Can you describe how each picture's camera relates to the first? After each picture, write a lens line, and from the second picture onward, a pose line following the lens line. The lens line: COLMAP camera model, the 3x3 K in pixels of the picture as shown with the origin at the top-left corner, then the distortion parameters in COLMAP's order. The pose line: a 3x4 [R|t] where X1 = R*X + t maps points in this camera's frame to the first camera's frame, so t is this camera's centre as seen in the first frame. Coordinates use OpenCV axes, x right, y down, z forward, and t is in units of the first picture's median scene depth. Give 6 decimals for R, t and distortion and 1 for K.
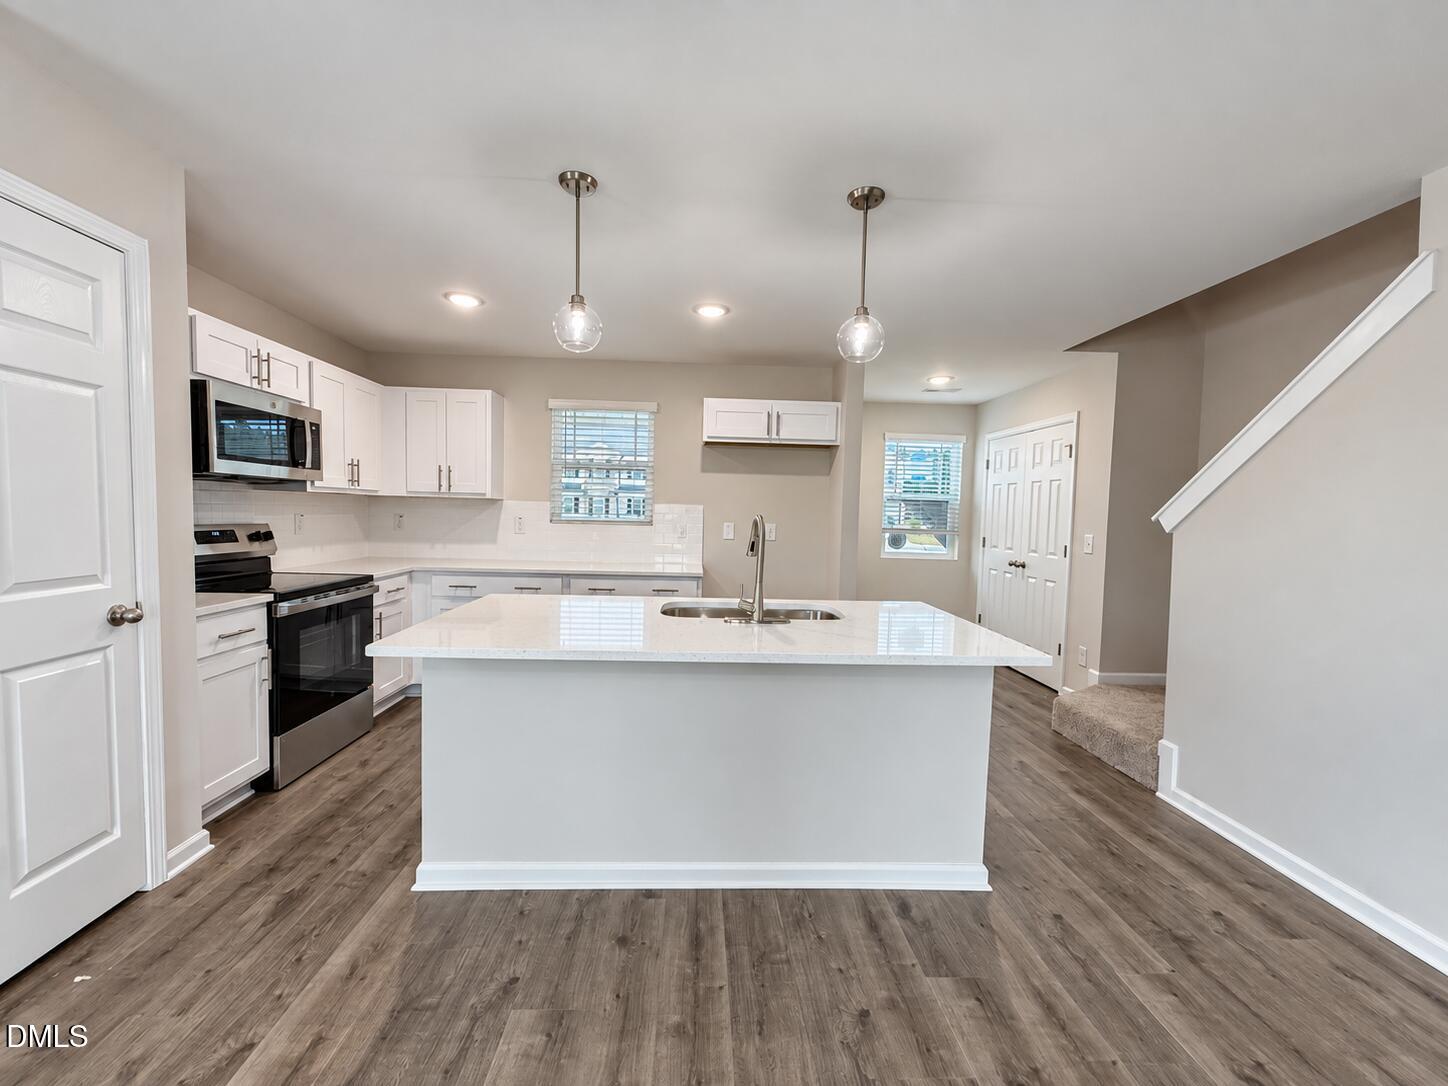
lens RADIAL K [[577.3, 0, 718.3], [0, 577.3, 543.7], [0, 0, 1]] dist [-0.003879, 0.000600]
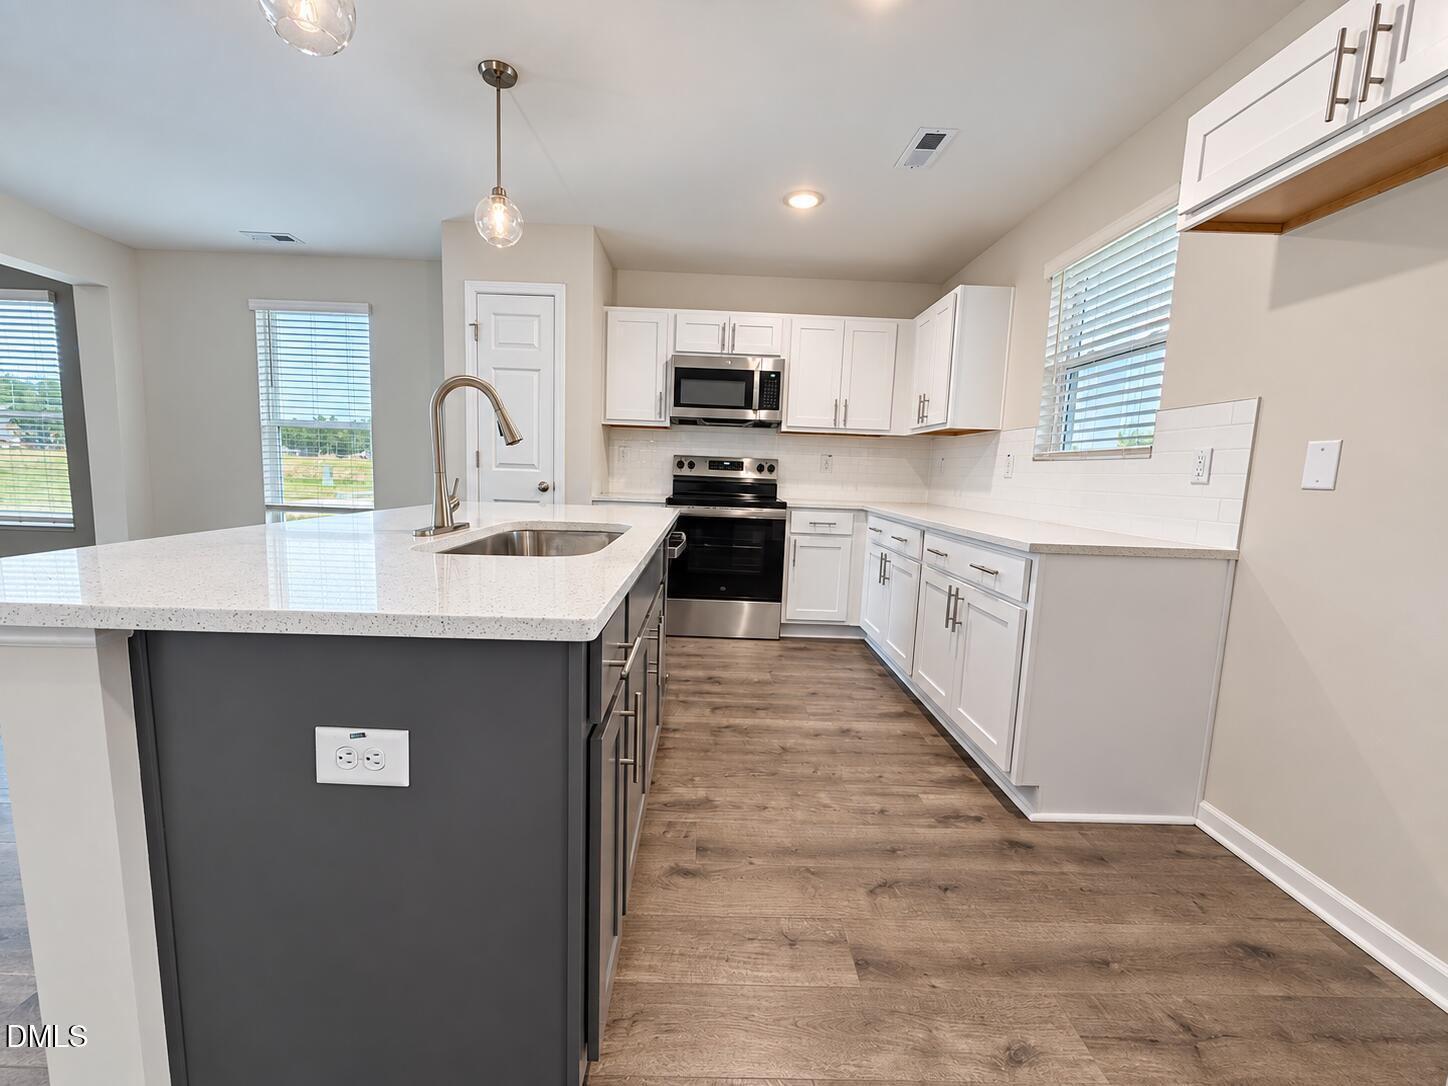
lens RADIAL K [[577.3, 0, 720.8], [0, 577.3, 543.7], [0, 0, 1]] dist [-0.003879, 0.000600]
pose [[-0.023077, 0.099584, -0.994762, 0.533032], [-0.092046, 0.990589, 0.101301, 0.034329], [0.995487, 0.093901, -0.013693, 0.940759]]
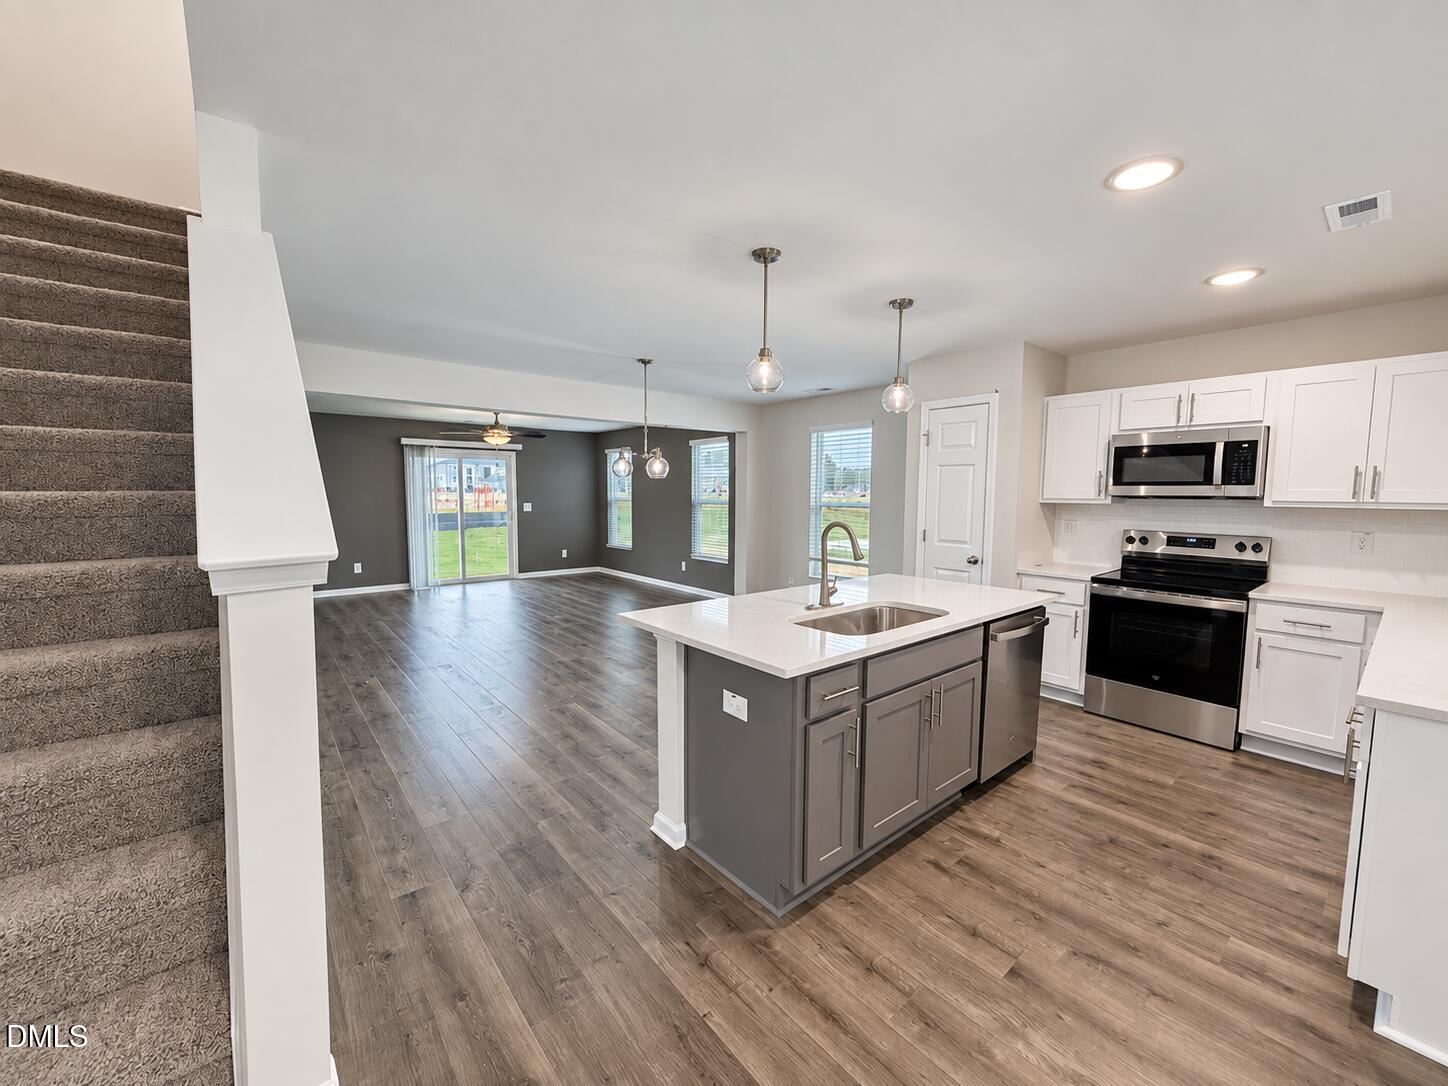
lens RADIAL K [[577.3, 0, 716.4], [0, 577.3, 540.0], [0, 0, 1]] dist [-0.003879, 0.000600]
pose [[-0.800258, 0.021017, -0.599288, 0.700527], [-0.057093, 0.992175, 0.111034, -0.091692], [0.596932, 0.123071, -0.792796, 1.276800]]
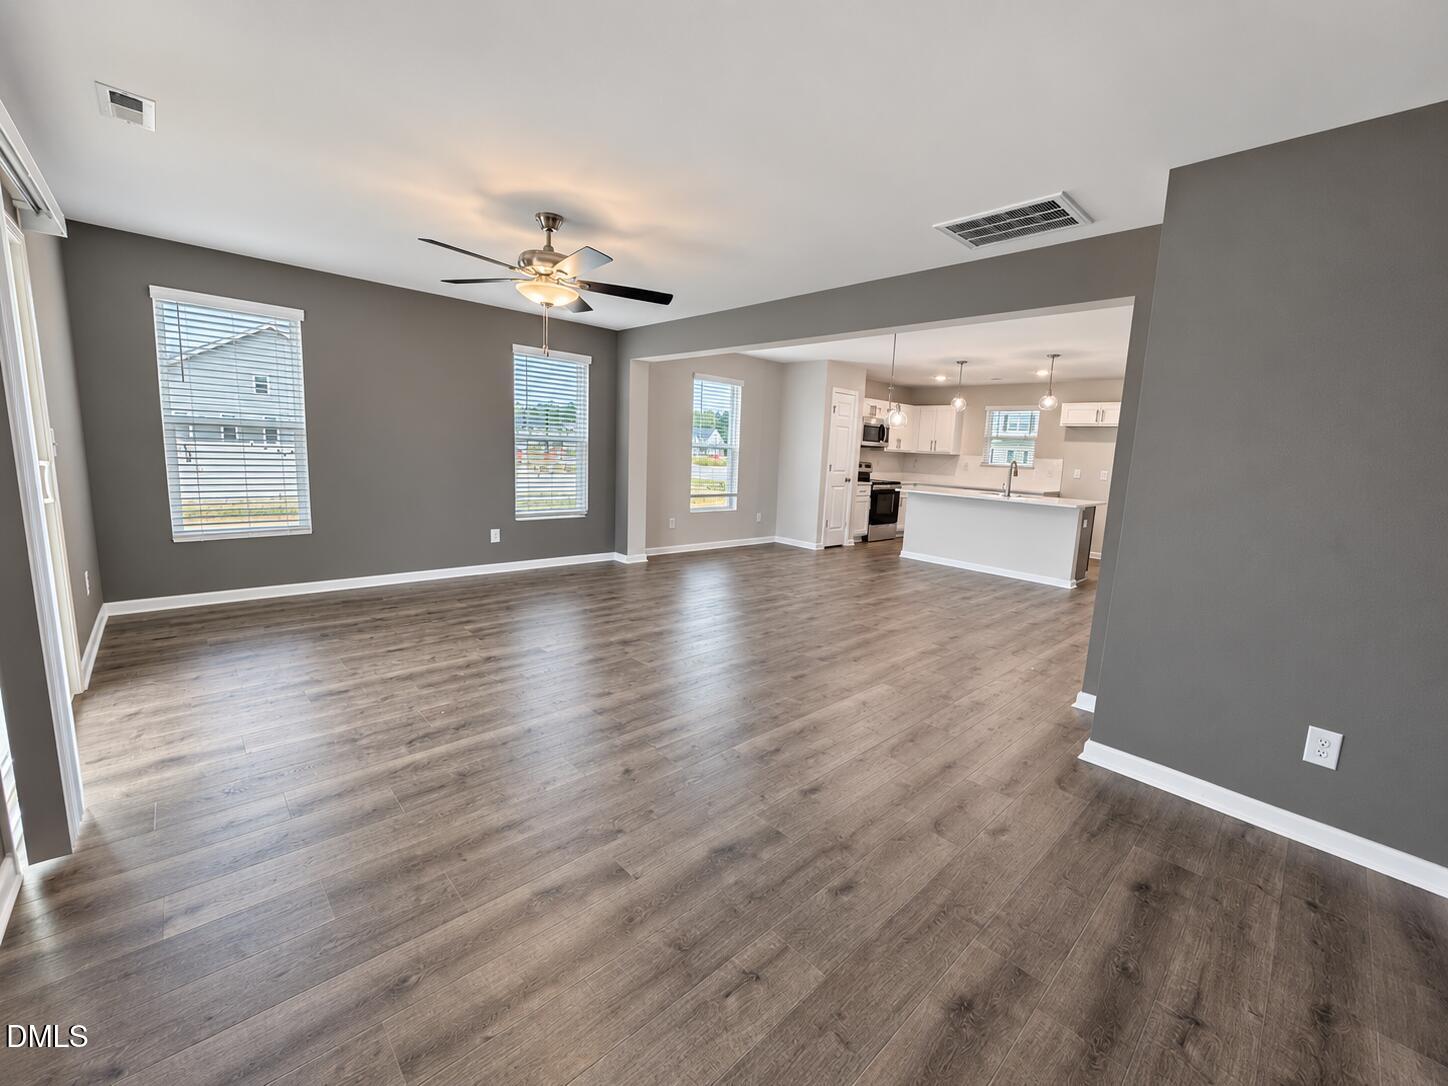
lens RADIAL K [[577.3, 0, 720.5], [0, 577.3, 534.9], [0, 0, 1]] dist [-0.003879, 0.000600]
pose [[0.647443, 0.117660, -0.752976, 0.985905], [-0.071665, 0.993032, 0.093550, 0.114865], [0.758737, -0.006607, 0.651364, -1.507945]]
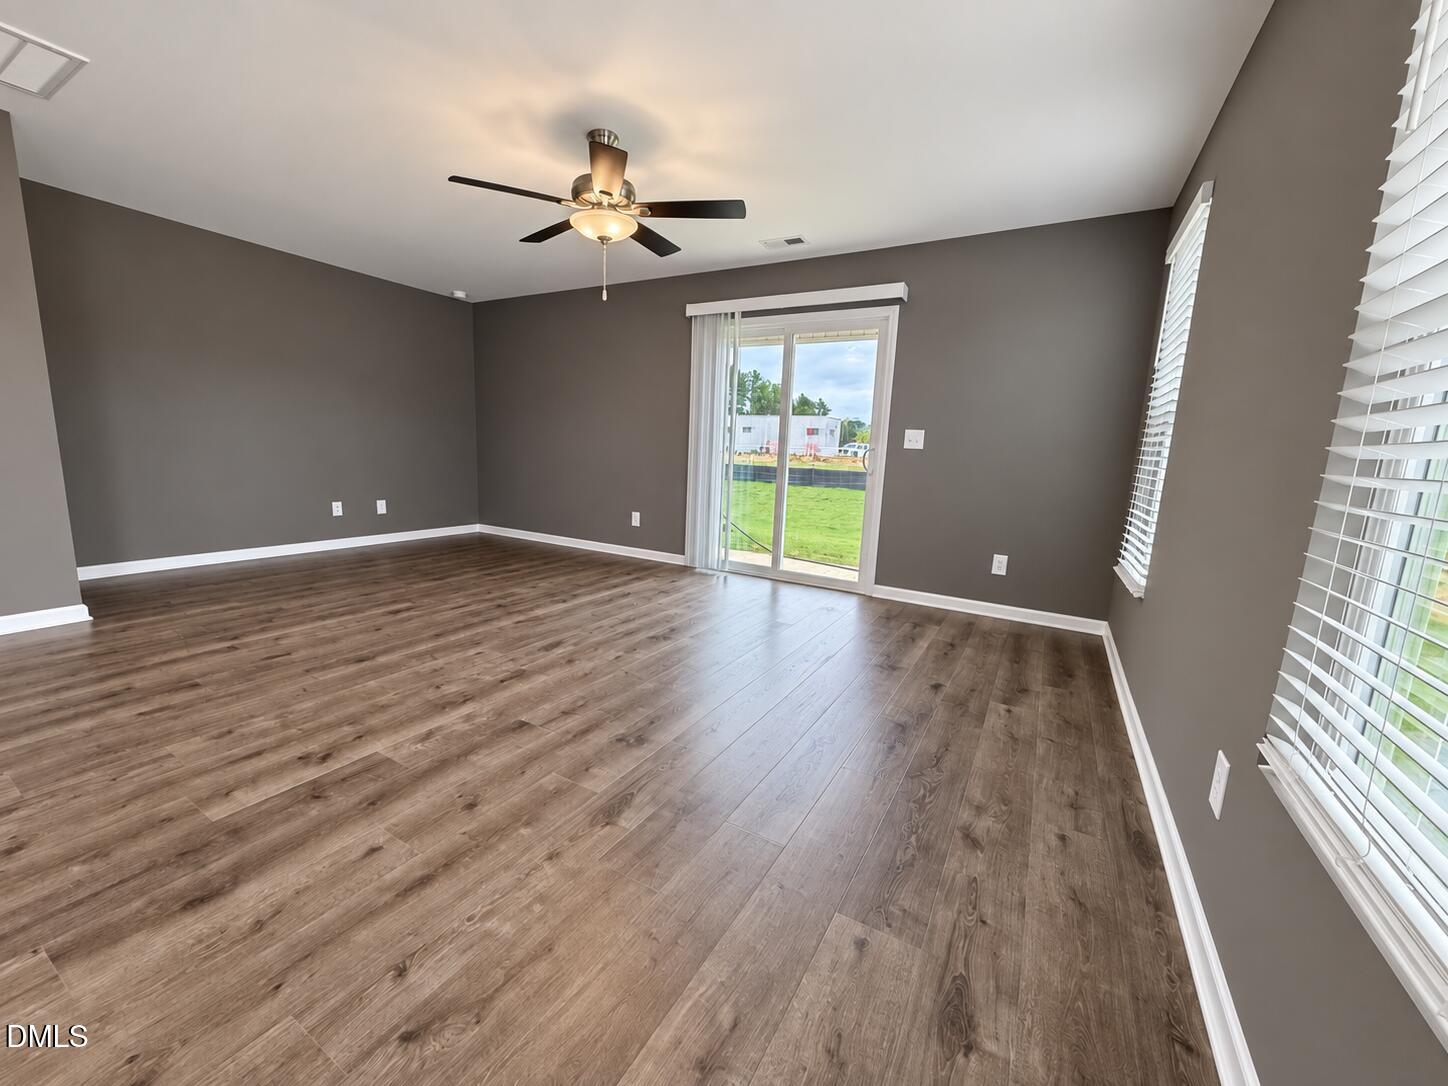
lens RADIAL K [[577.3, 0, 705.6], [0, 577.3, 539.8], [0, 0, 1]] dist [-0.003879, 0.000600]
pose [[-0.836053, -0.150458, 0.527615, -0.645770], [-0.037670, 0.975136, 0.218384, 0.085888], [-0.547353, 0.162705, -0.820933, -0.382809]]
